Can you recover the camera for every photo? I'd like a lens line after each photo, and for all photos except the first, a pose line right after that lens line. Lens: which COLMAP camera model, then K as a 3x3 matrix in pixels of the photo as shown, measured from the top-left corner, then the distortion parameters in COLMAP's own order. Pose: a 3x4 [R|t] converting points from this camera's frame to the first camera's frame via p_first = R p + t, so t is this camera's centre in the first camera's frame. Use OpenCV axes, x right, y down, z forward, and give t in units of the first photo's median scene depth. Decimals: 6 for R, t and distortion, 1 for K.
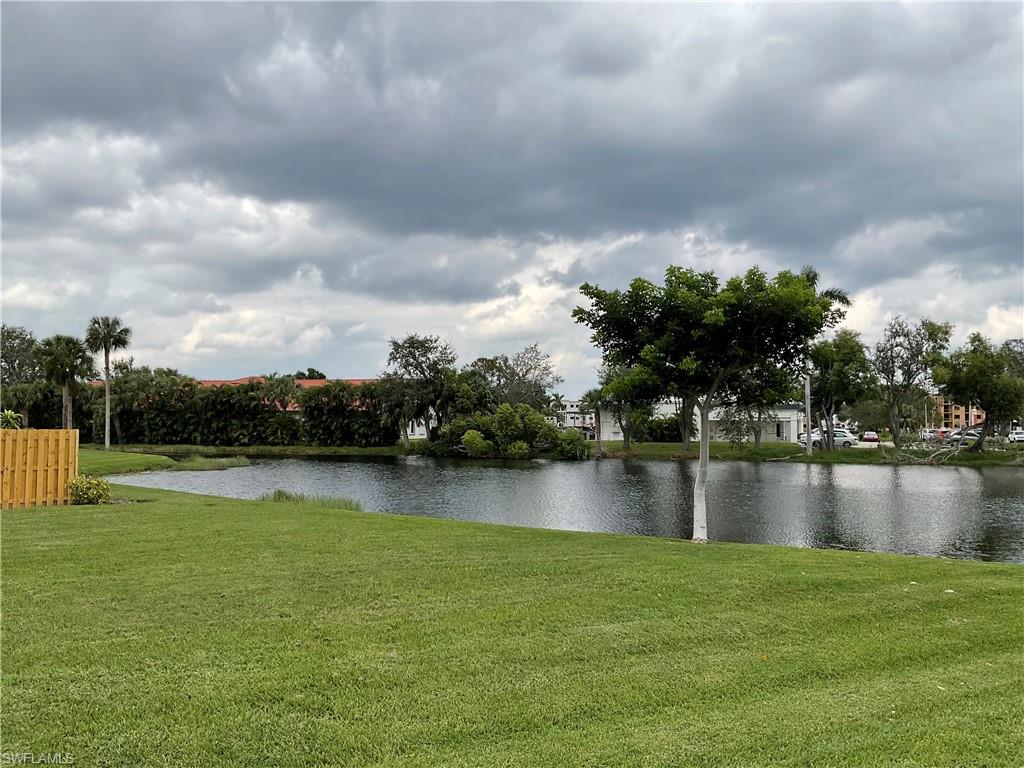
lens RADIAL K [[880.1, 0, 512.0], [0, 880.1, 384.0], [0, 0, 1]] dist [0.049001, -0.166111]
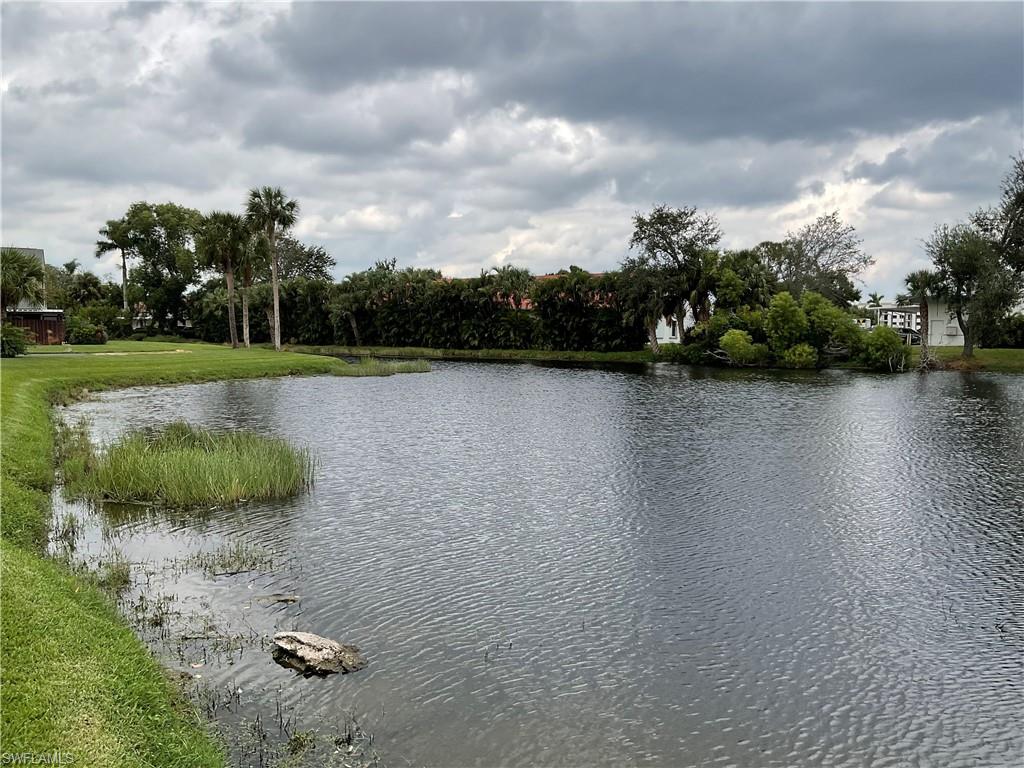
lens RADIAL K [[841.1, 0, 517.0], [0, 841.1, 386.9], [0, 0, 1]] dist [0.078296, -0.132667]
pose [[0.938259, 0.024228, -0.345085, 0.027218], [0.012932, 0.994391, 0.104976, 0.021201], [0.345692, -0.102957, 0.932683, 0.241038]]
